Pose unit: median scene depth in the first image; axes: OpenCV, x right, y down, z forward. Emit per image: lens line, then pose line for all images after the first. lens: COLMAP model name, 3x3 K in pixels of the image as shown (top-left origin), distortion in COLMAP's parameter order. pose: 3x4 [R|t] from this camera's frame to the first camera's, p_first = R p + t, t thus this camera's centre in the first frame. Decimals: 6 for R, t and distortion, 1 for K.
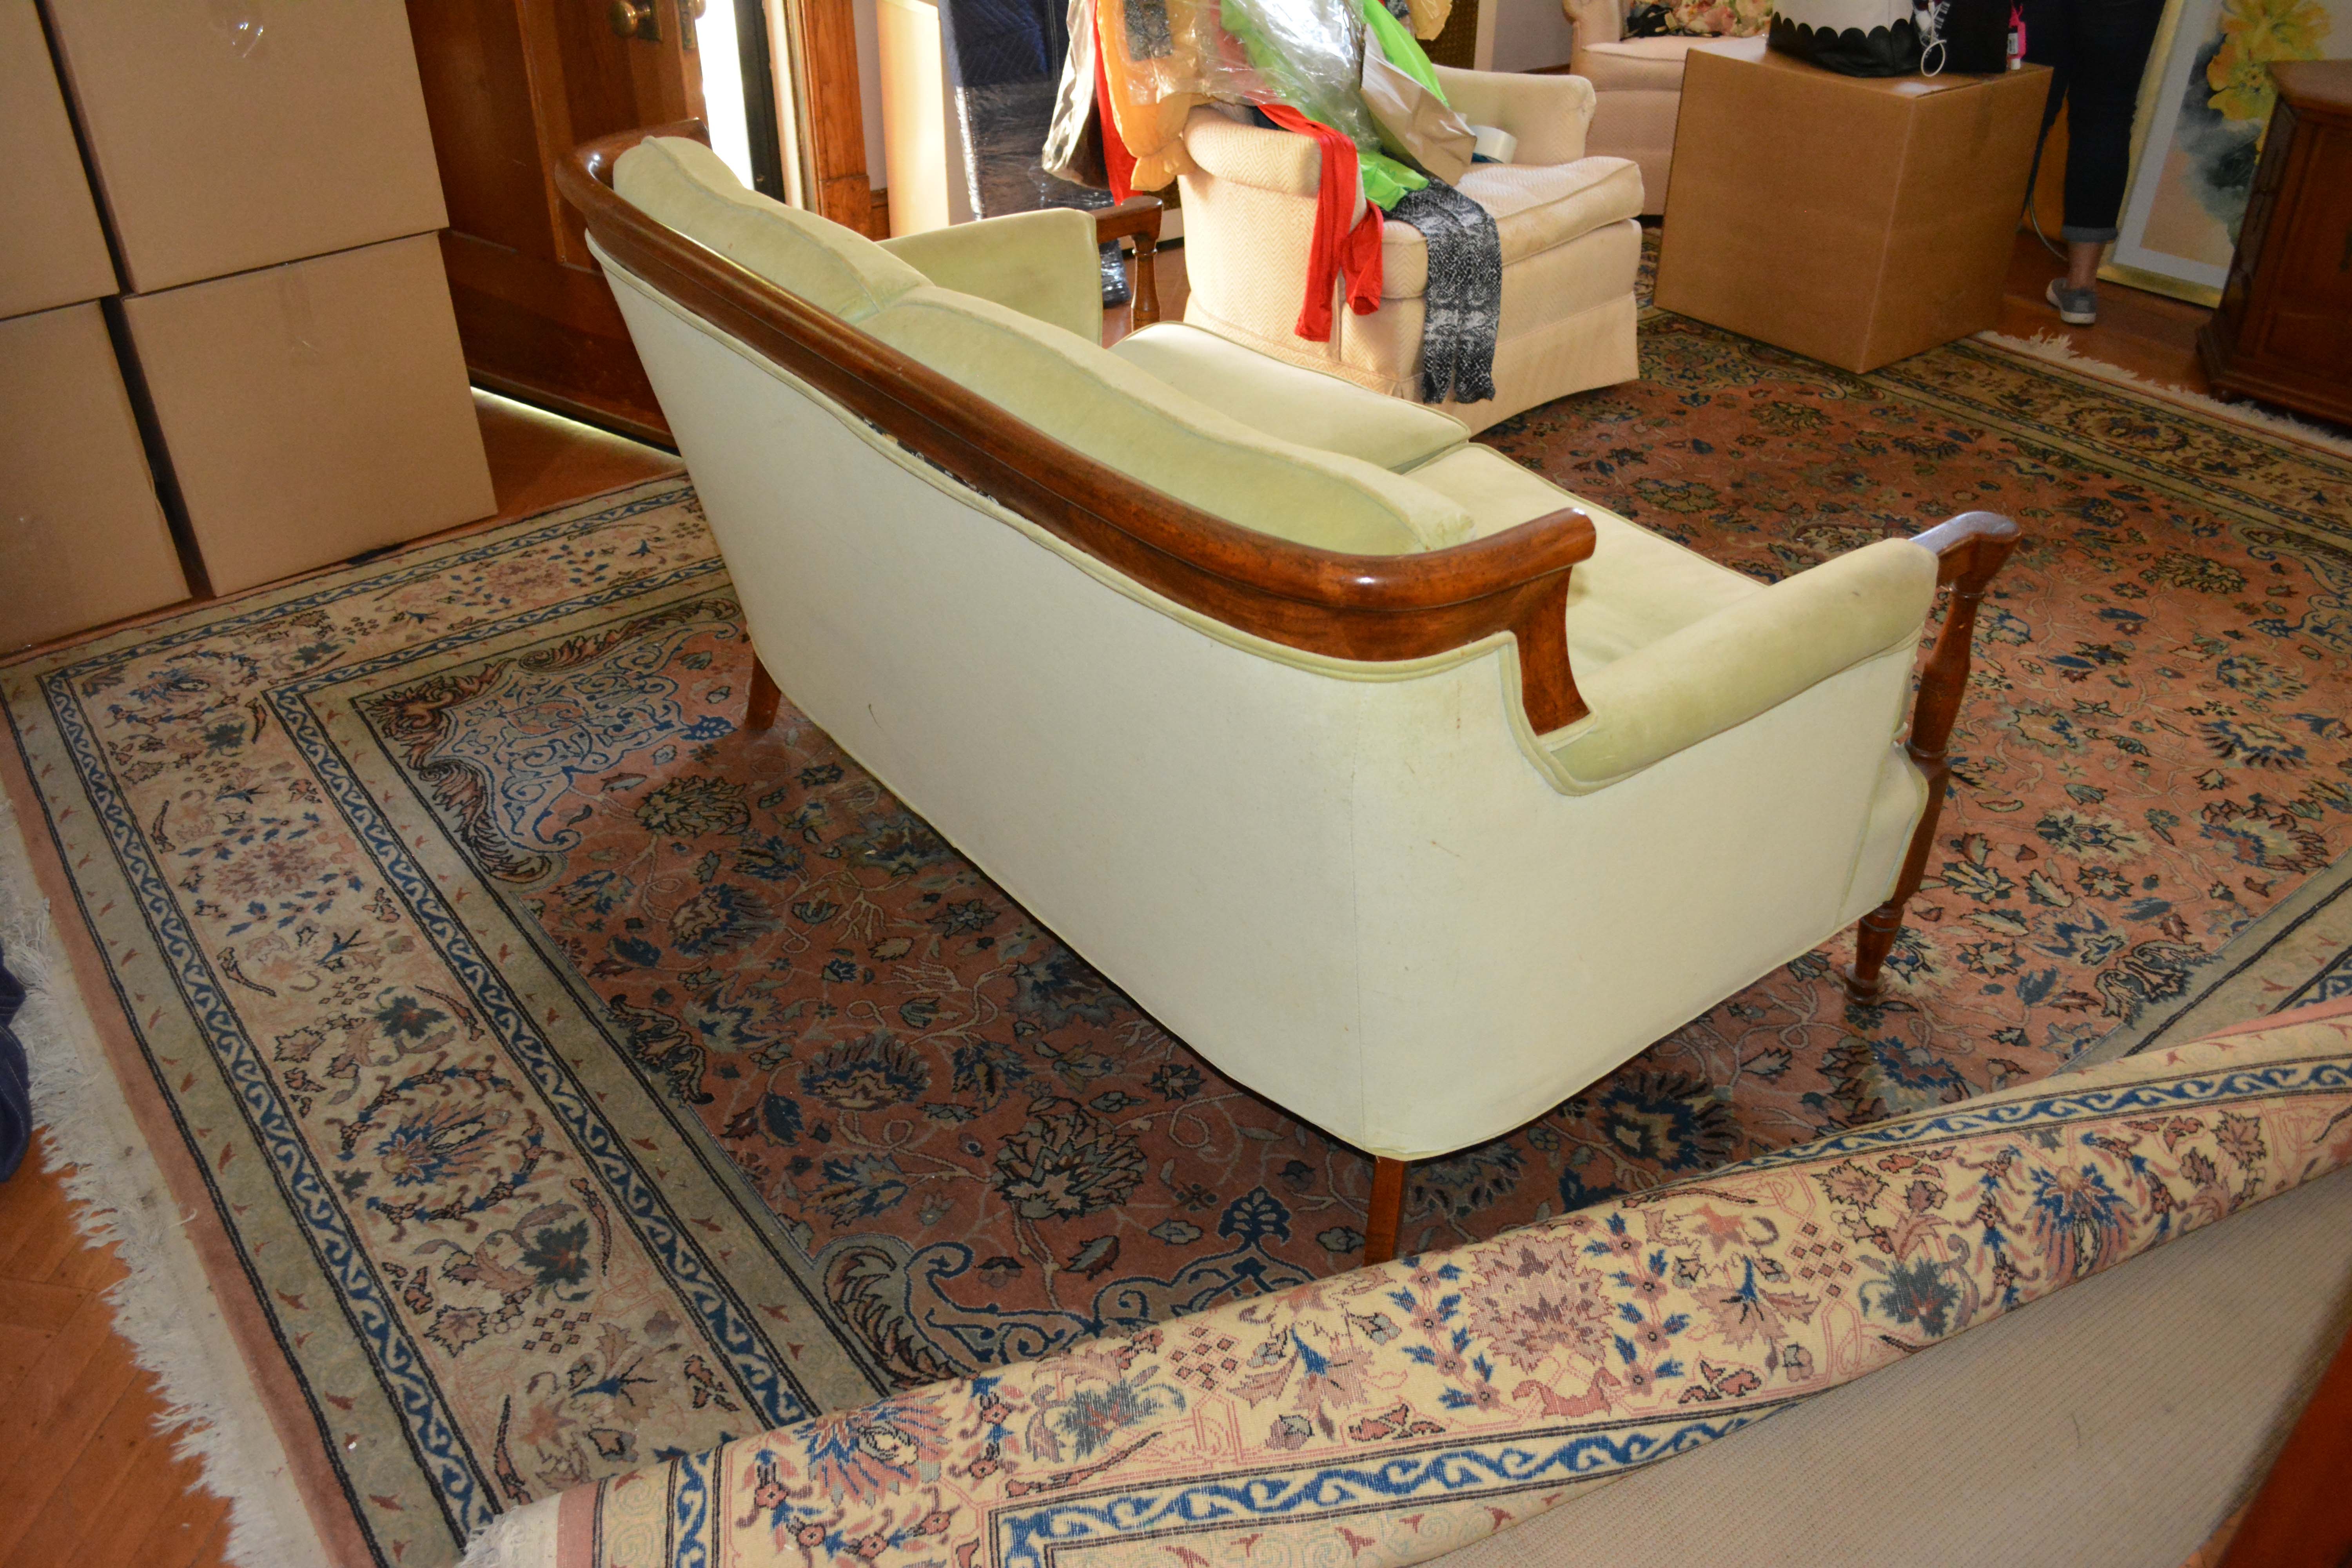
lens RADIAL K [[1866.8, 0, 1176.0], [0, 1866.8, 784.0], [0, 0, 1]] dist [-0.068240, -0.007457]
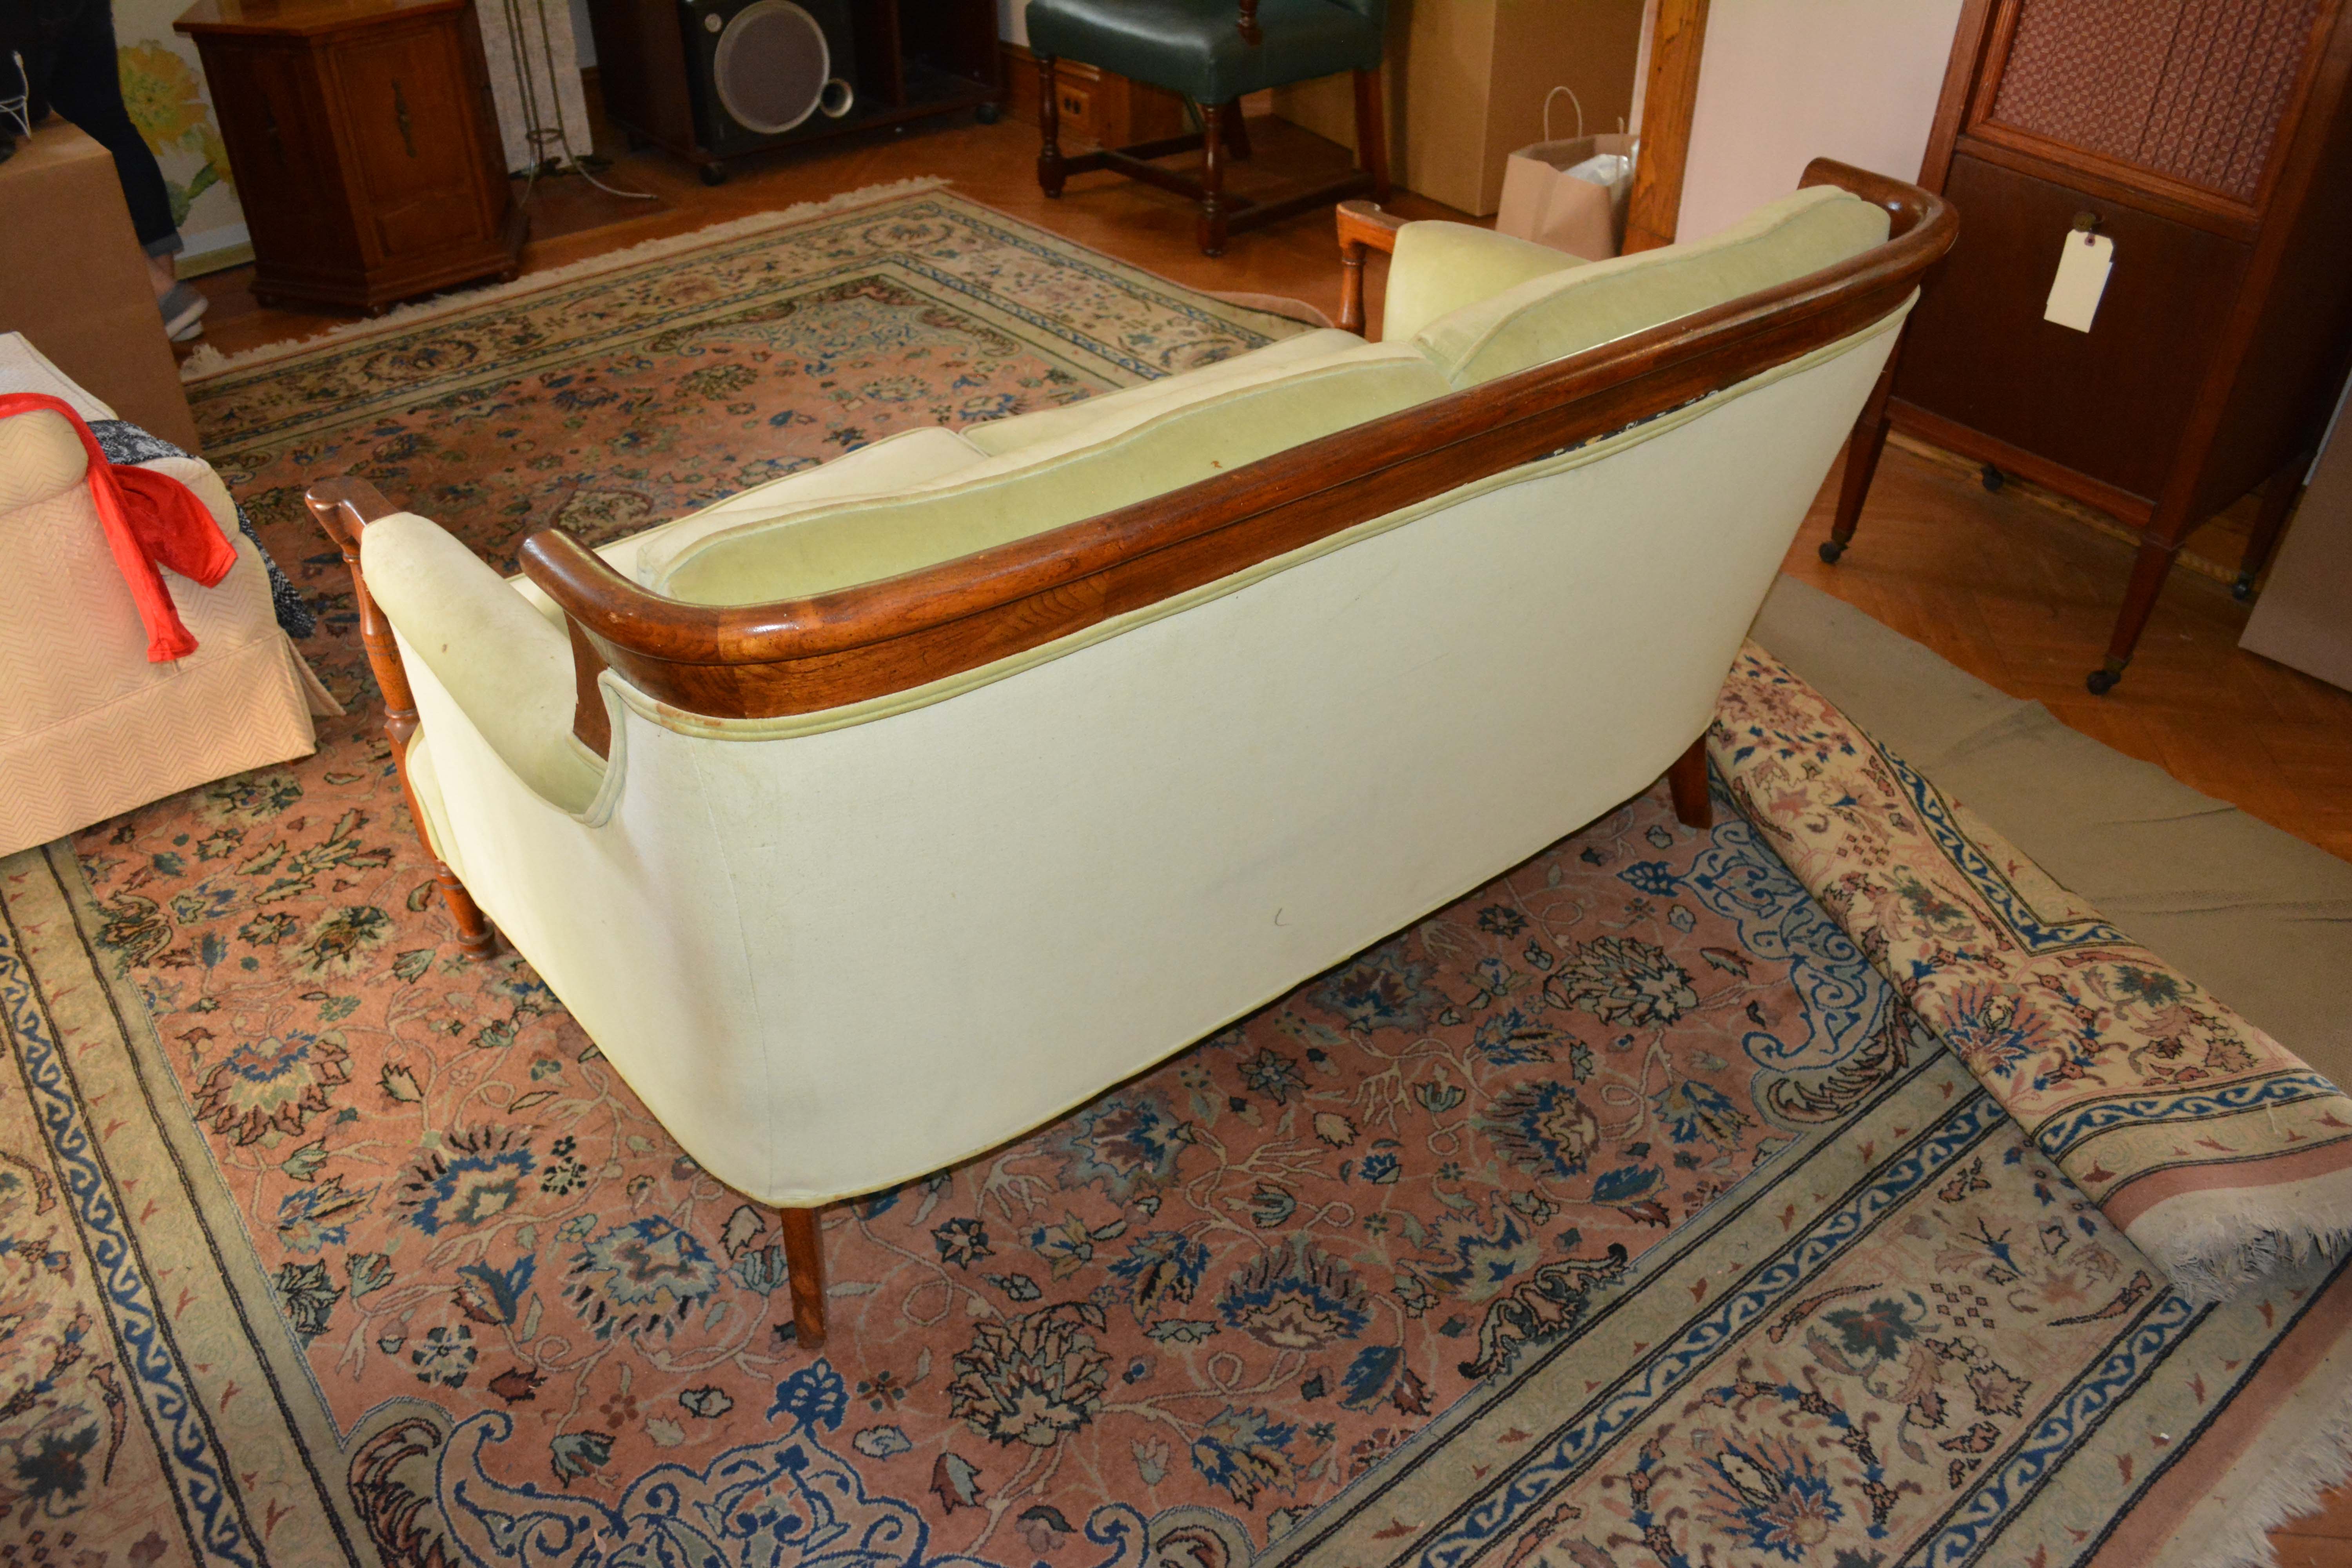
lens RADIAL K [[1866.8, 0, 1176.0], [0, 1866.8, 784.0], [0, 0, 1]] dist [-0.068240, -0.007457]
pose [[-0.028468, -0.564056, 0.825245, -0.924510], [0.552119, 0.679344, 0.483379, -0.572972], [-0.833279, 0.469395, 0.292087, 0.876297]]
